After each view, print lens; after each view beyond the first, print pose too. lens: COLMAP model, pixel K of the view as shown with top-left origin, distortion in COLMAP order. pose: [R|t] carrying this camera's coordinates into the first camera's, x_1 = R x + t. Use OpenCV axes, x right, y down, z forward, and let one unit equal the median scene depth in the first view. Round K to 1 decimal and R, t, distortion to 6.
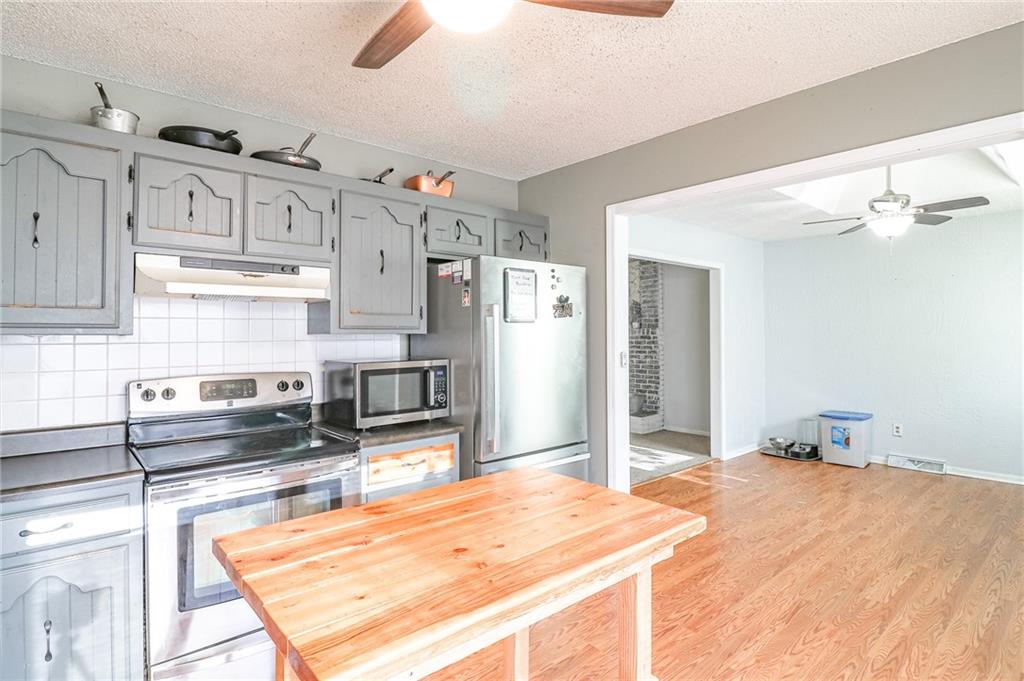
lens RADIAL K [[527.9, 0, 512.1], [0, 527.9, 335.5], [0, 0, 1]] dist [-0.020700, -0.001230]
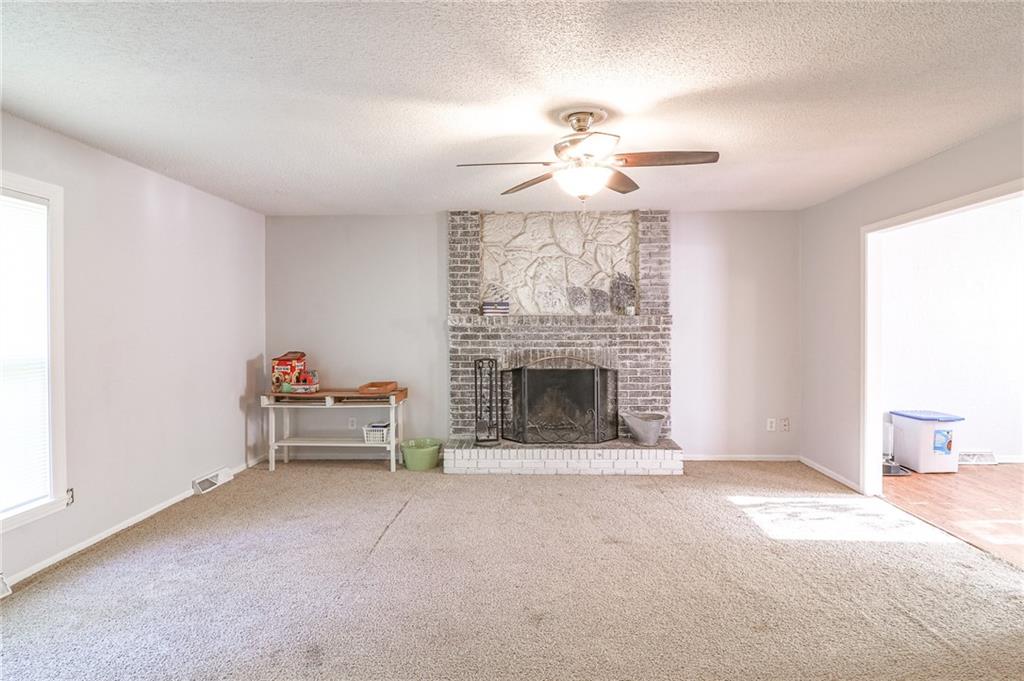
lens RADIAL K [[527.9, 0, 511.2], [0, 527.9, 337.2], [0, 0, 1]] dist [-0.020700, -0.001230]
pose [[0.689589, -0.007276, 0.724165, -0.365679], [-0.000830, 0.999941, 0.010838, 0.007246], [-0.724201, -0.008075, 0.689542, 0.671216]]
